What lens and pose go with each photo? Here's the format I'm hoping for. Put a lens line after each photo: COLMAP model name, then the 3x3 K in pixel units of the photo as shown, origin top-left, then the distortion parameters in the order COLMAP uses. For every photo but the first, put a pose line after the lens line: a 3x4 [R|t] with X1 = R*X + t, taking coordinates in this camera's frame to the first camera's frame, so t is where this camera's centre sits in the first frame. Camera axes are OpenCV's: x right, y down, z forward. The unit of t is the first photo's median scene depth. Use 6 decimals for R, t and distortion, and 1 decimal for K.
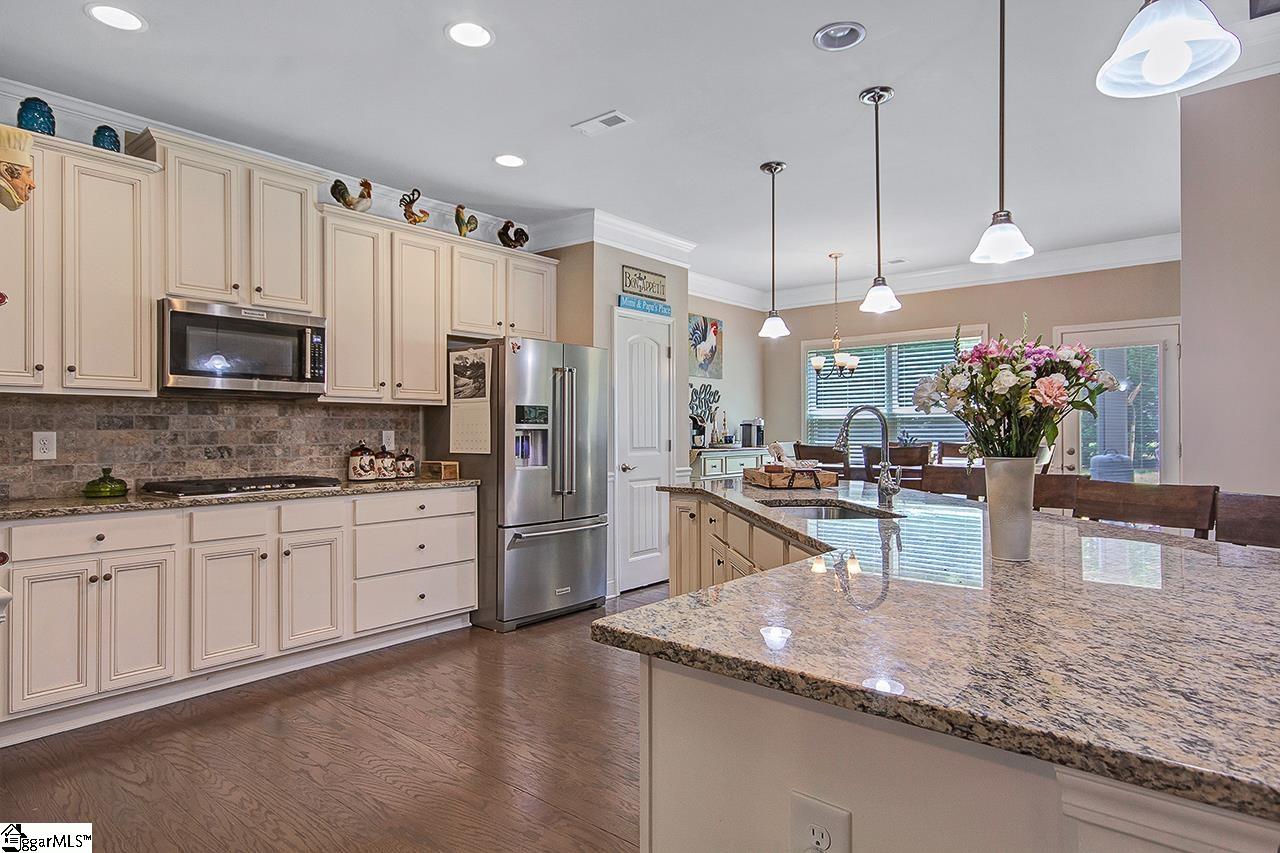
lens RADIAL K [[727.6, 0, 631.9], [0, 727.6, 443.9], [0, 0, 1]] dist [0.006805, 0.008511]
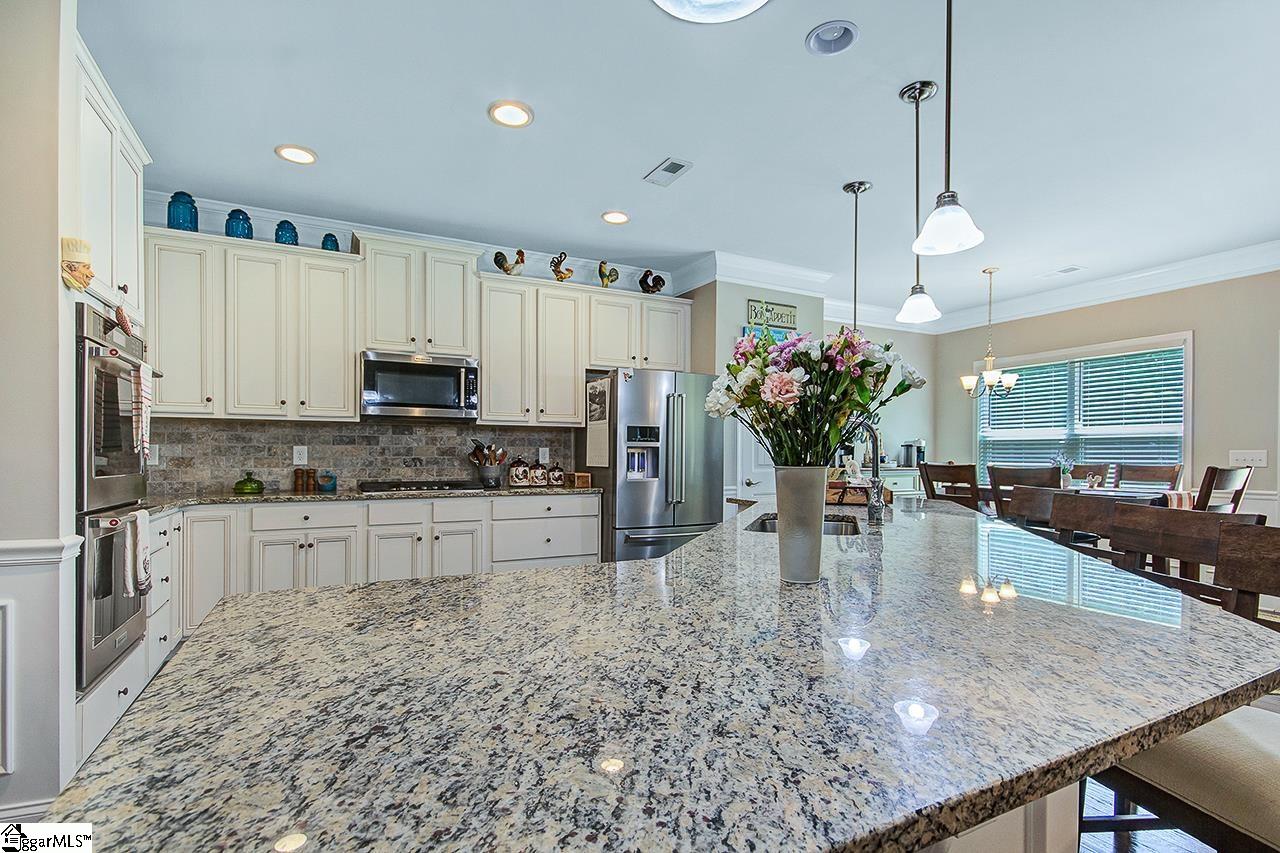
lens RADIAL K [[612.9, 0, 641.6], [0, 612.9, 472.8], [0, 0, 1]] dist [-0.000646, 0.001669]
pose [[0.923706, 0.018873, -0.382637, 0.237424], [-0.014038, 0.999782, 0.015426, 0.006723], [0.382845, -0.008877, 0.923770, 0.090150]]
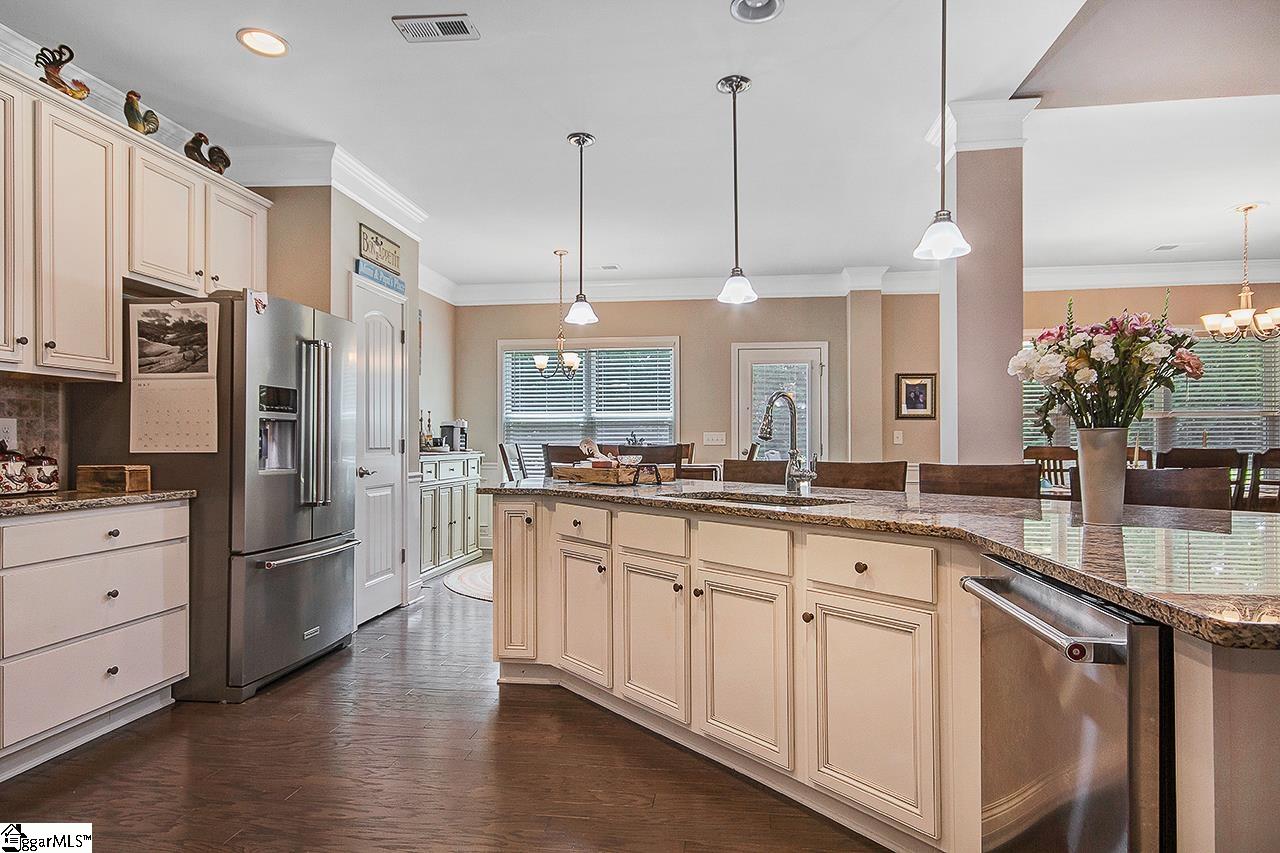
lens RADIAL K [[727.6, 0, 641.1], [0, 727.6, 453.2], [0, 0, 1]] dist [0.006805, 0.008511]
pose [[0.835671, -0.005587, 0.549202, -0.235663], [0.008778, 0.999956, -0.003184, 0.019743], [-0.549160, 0.007482, 0.835683, 0.179601]]
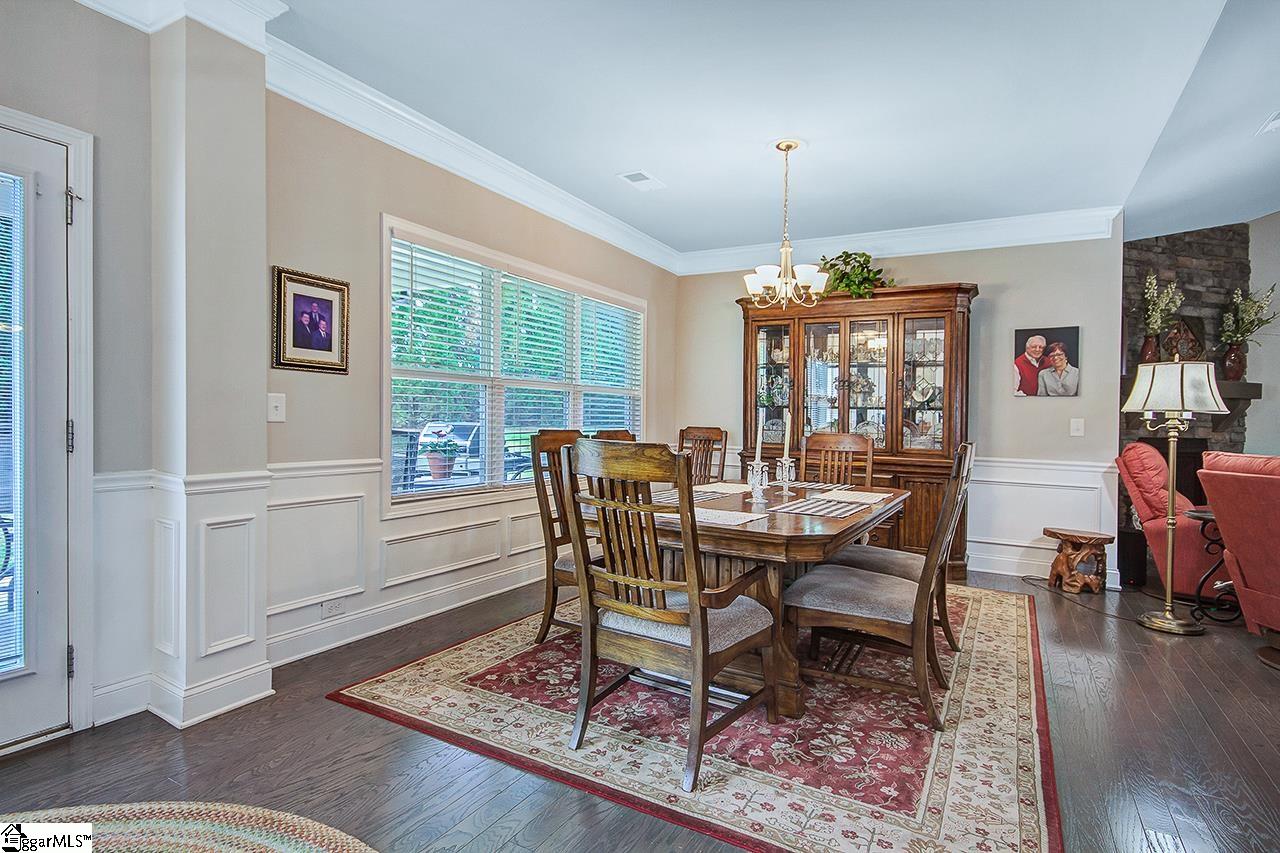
lens RADIAL K [[657.9, 0, 653.0], [0, 657.9, 421.8], [0, 0, 1]] dist [0.012097, -0.002009]
pose [[-0.199465, -0.006850, 0.979881, 0.379711], [-0.007946, 0.999954, 0.005372, -0.006915], [-0.979873, -0.006714, -0.199510, 0.952481]]
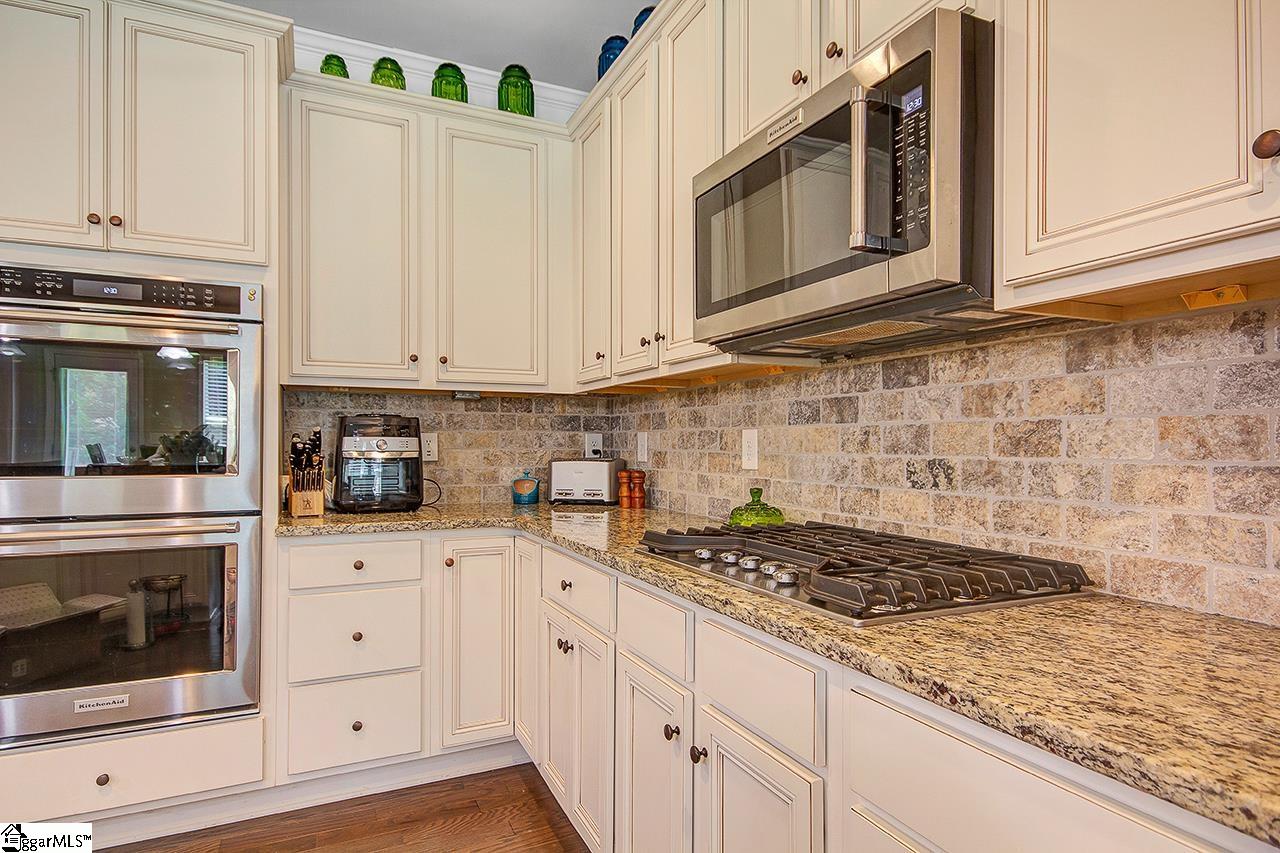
lens RADIAL K [[694.5, 0, 632.9], [0, 694.5, 435.2], [0, 0, 1]] dist [0.010513, -0.000947]
pose [[-0.409389, -0.003539, -0.912353, -0.112995], [-0.011972, 0.999927, 0.001494, -0.008116], [0.912282, 0.011534, -0.409401, 0.888780]]
